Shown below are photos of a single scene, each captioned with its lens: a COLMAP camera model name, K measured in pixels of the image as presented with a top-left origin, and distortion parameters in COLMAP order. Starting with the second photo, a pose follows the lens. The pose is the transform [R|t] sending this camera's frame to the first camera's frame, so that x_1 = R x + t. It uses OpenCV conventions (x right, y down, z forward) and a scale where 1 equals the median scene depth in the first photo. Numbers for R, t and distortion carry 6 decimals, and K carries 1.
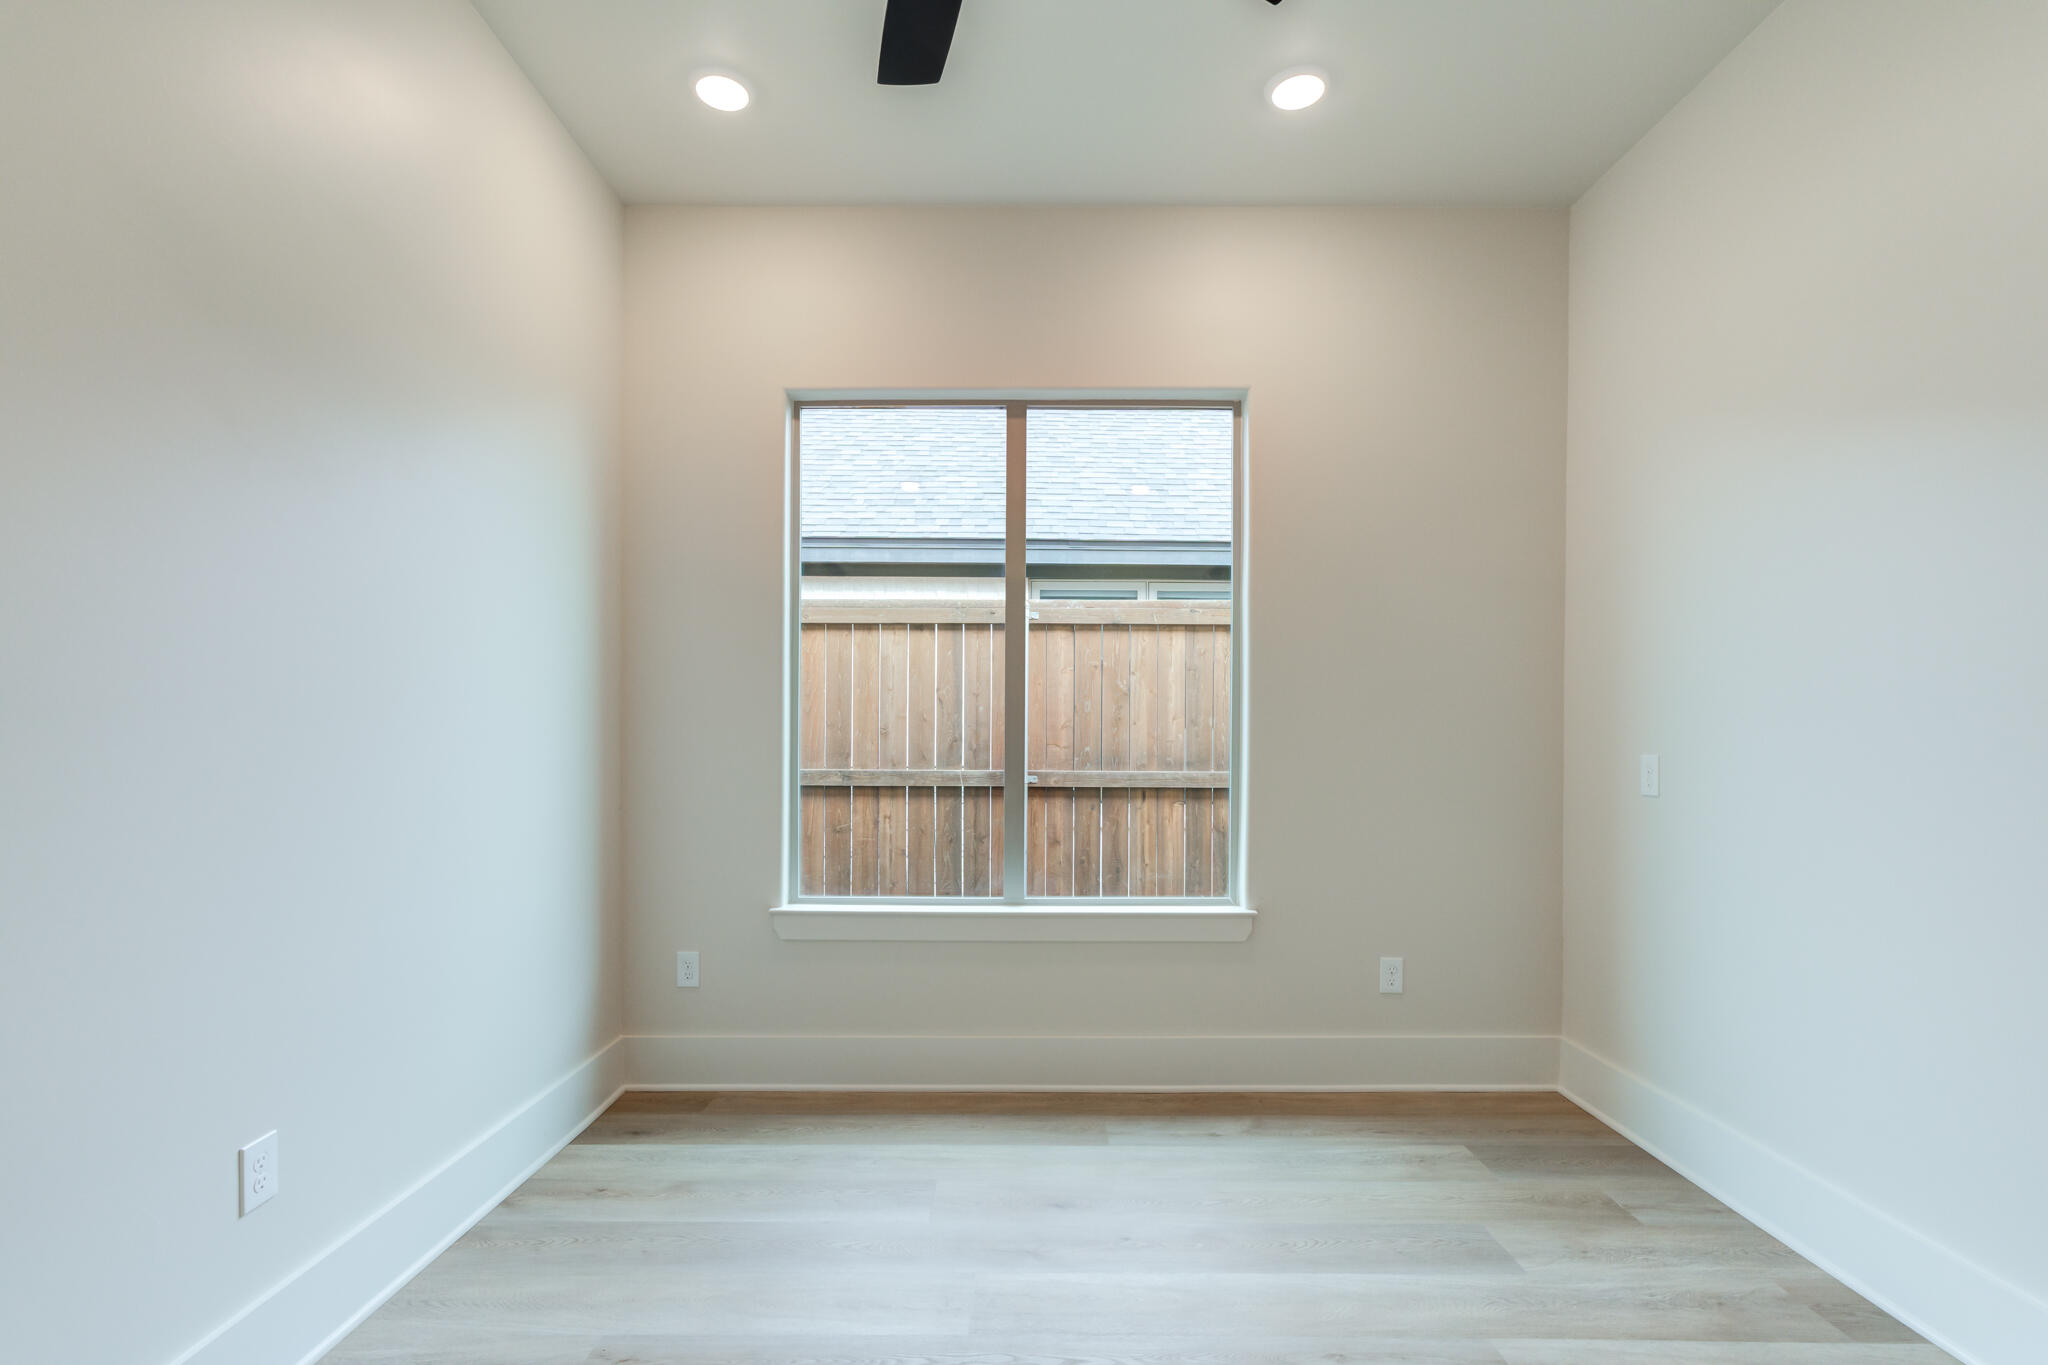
lens RADIAL K [[961.2, 0, 1022.5], [0, 961.2, 757.5], [0, 0, 1]] dist [-0.019868, 0.017489]
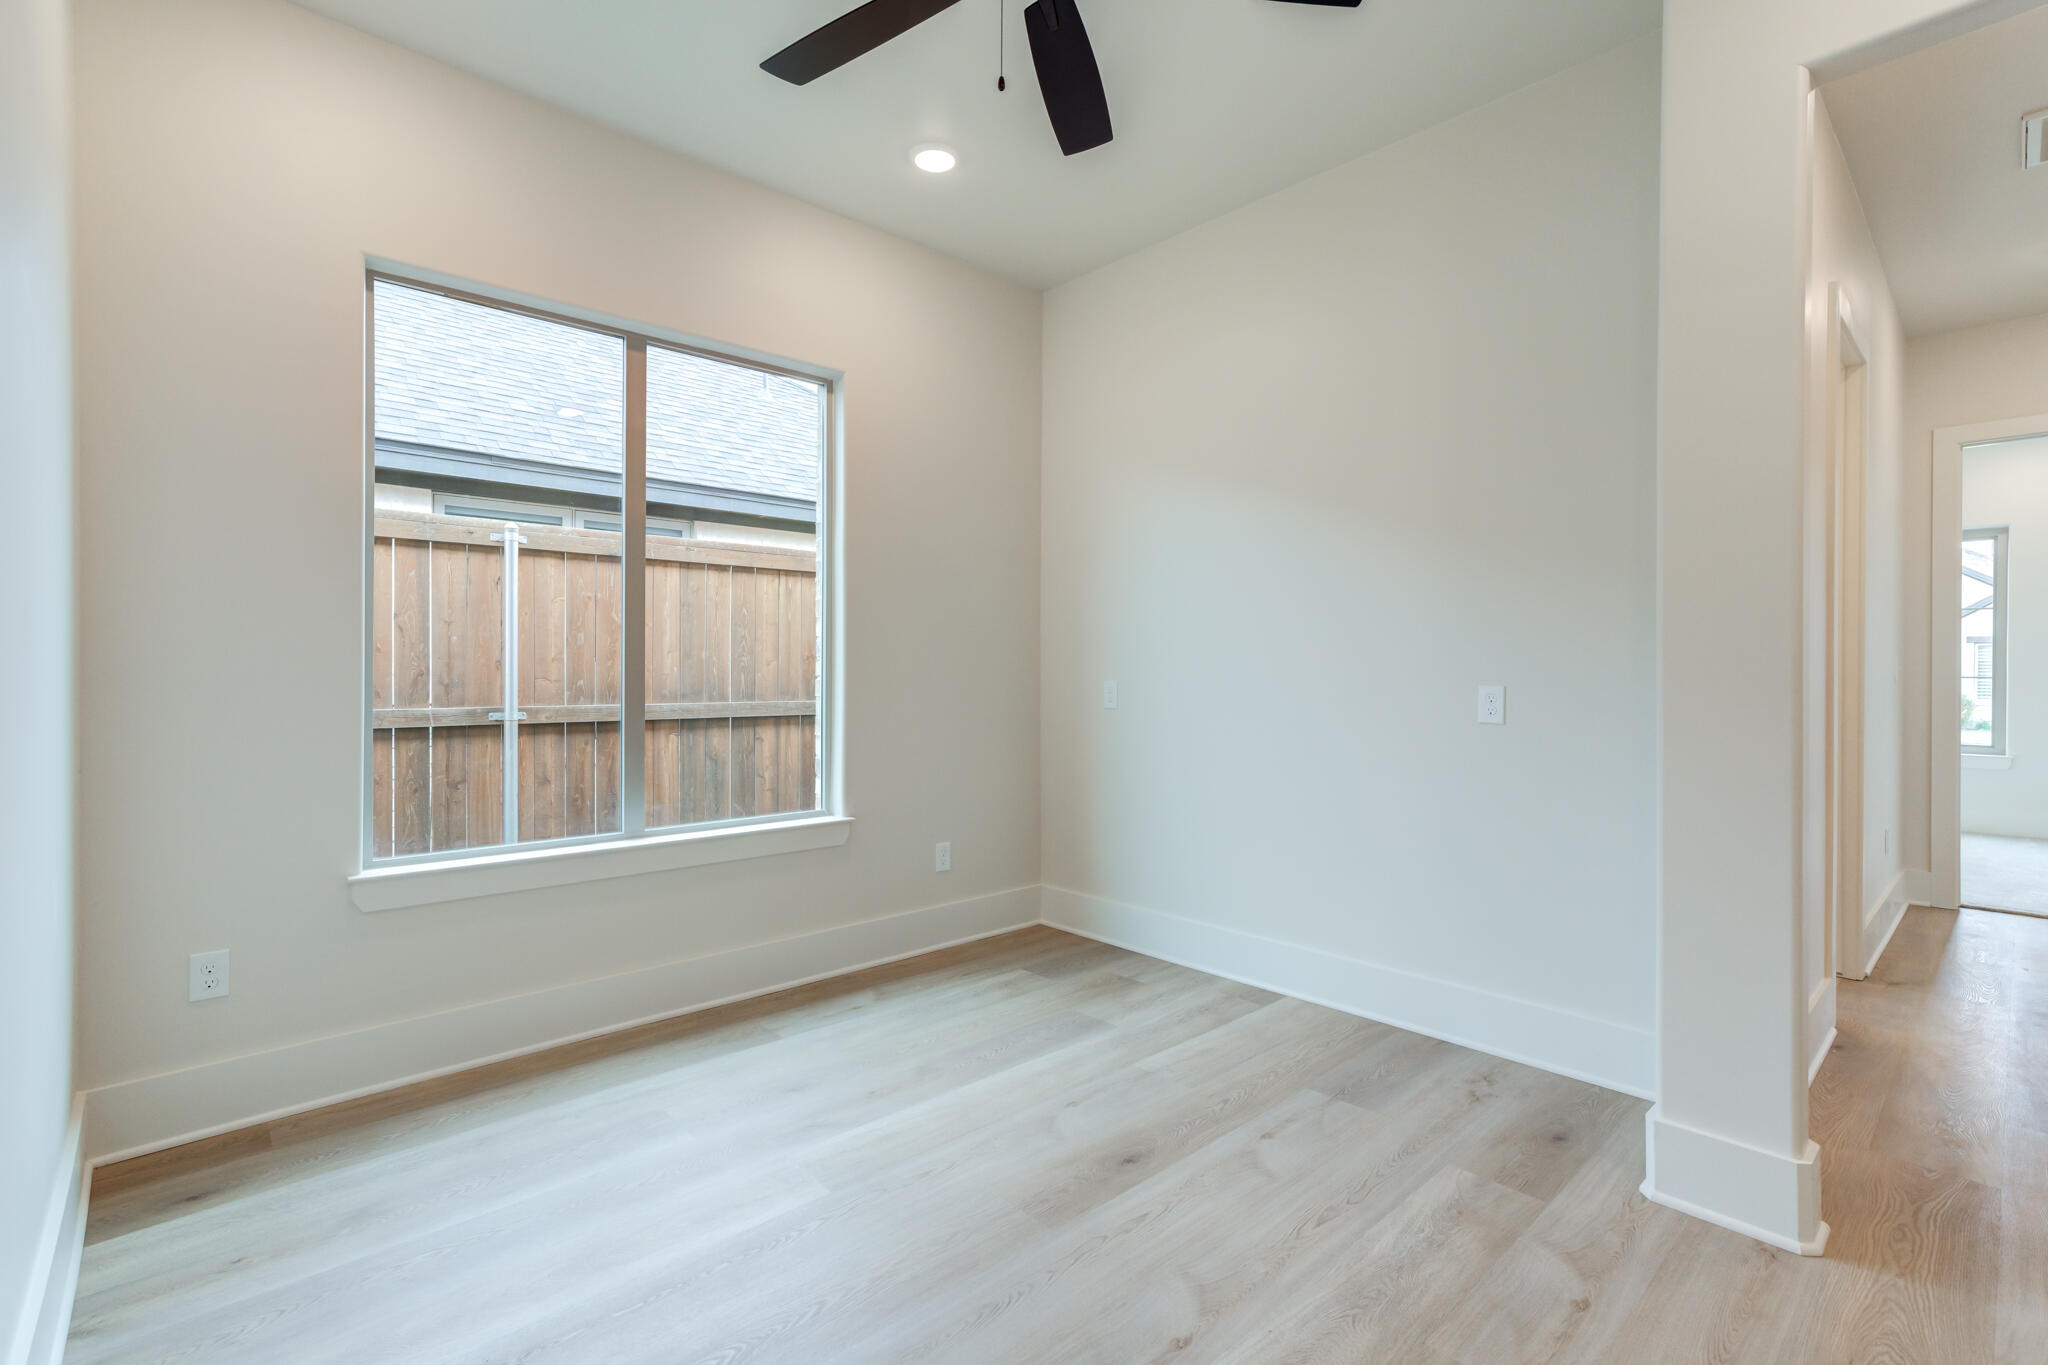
lens RADIAL K [[961.2, 0, 999.6], [0, 961.2, 685.9], [0, 0, 1]] dist [-0.019868, 0.017489]
pose [[0.731284, -0.012527, 0.681958, -0.414912], [0.015871, 0.999873, 0.001347, -0.000144], [-0.681888, 0.009839, 0.731390, 0.012801]]
